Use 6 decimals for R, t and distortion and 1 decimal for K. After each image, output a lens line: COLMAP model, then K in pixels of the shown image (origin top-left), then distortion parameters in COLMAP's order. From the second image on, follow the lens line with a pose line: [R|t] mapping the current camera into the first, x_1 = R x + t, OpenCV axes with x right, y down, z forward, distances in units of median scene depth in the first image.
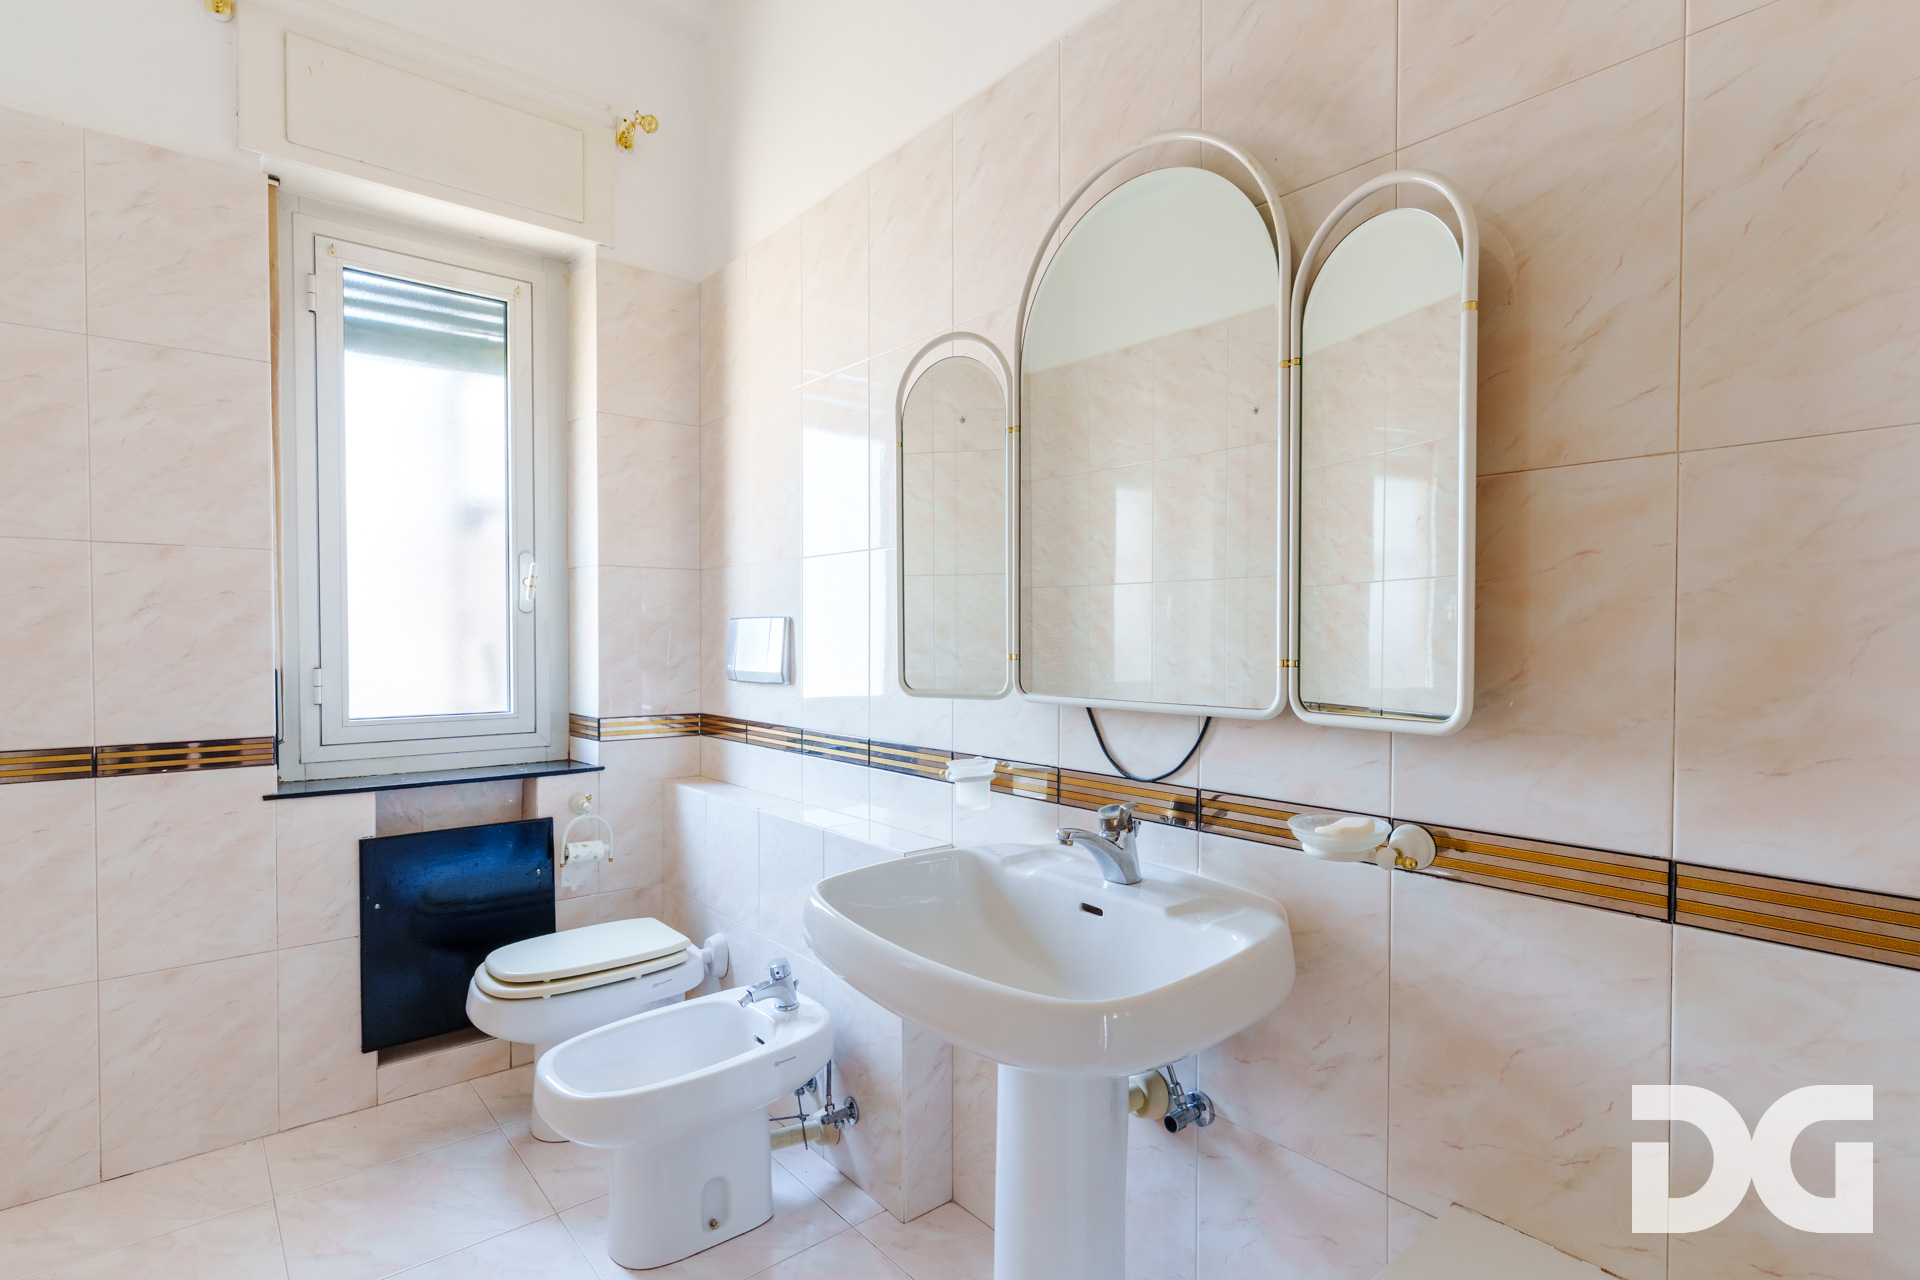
lens RADIAL K [[925.5, 0, 959.4], [0, 925.5, 658.3], [0, 0, 1]] dist [0.004482, -0.000020]
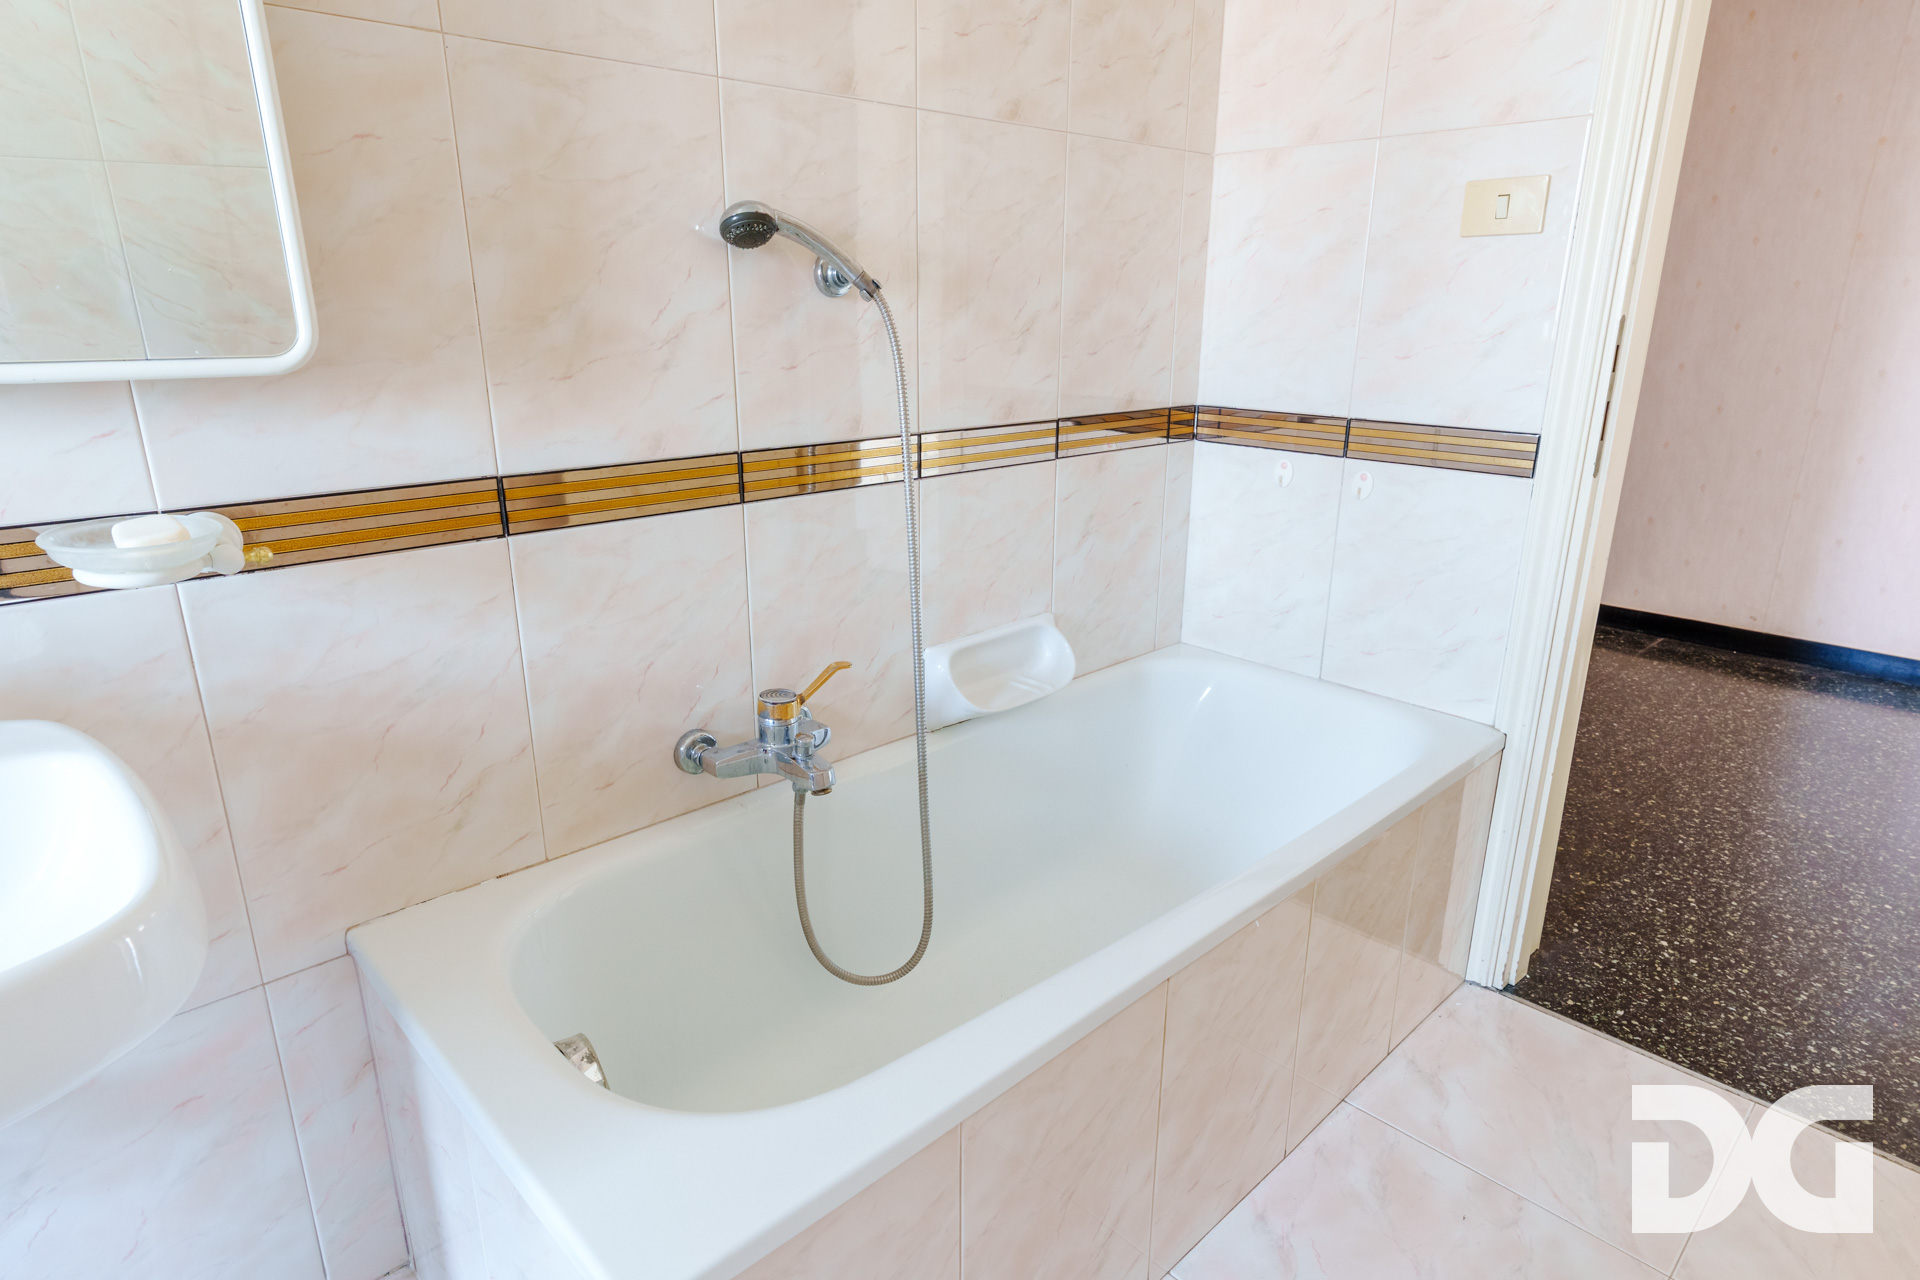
lens RADIAL K [[1055.9, 0, 1003.7], [0, 1055.9, 583.3], [0, 0, 1]] dist [0.010452, 0.001357]
pose [[-0.058440, -0.288929, 0.955565, -0.187238], [-0.005142, 0.957276, 0.289131, -0.003899], [-0.998278, 0.011983, -0.057428, 0.237296]]
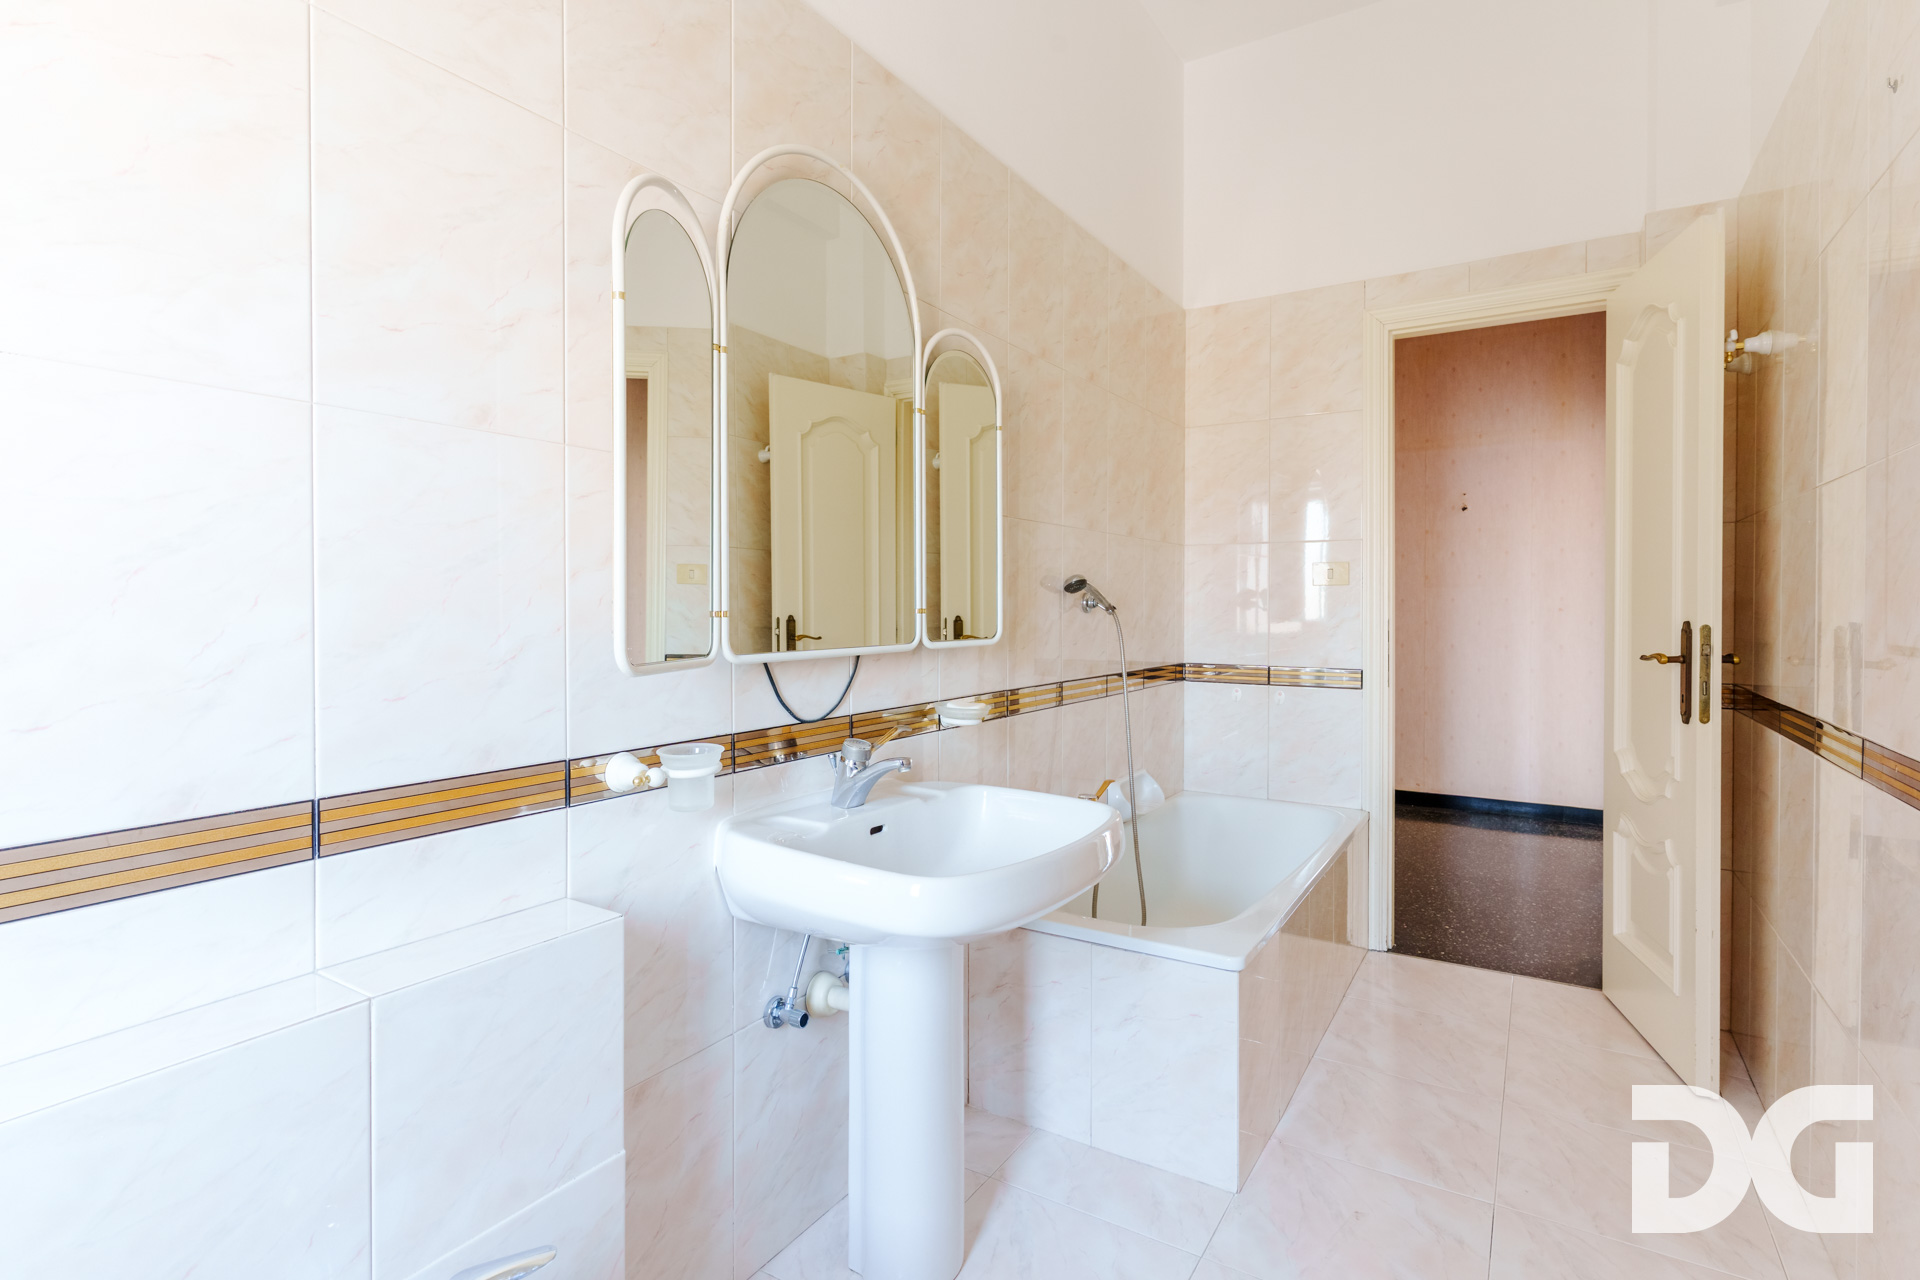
lens RADIAL K [[925.5, 0, 950.8], [0, 925.5, 596.6], [0, 0, 1]] dist [0.004482, -0.000020]
pose [[-0.291203, 0.001089, 0.956661, -0.310508], [0.016723, 0.999852, 0.003952, -0.006657], [-0.956515, 0.017149, -0.291178, 0.392905]]
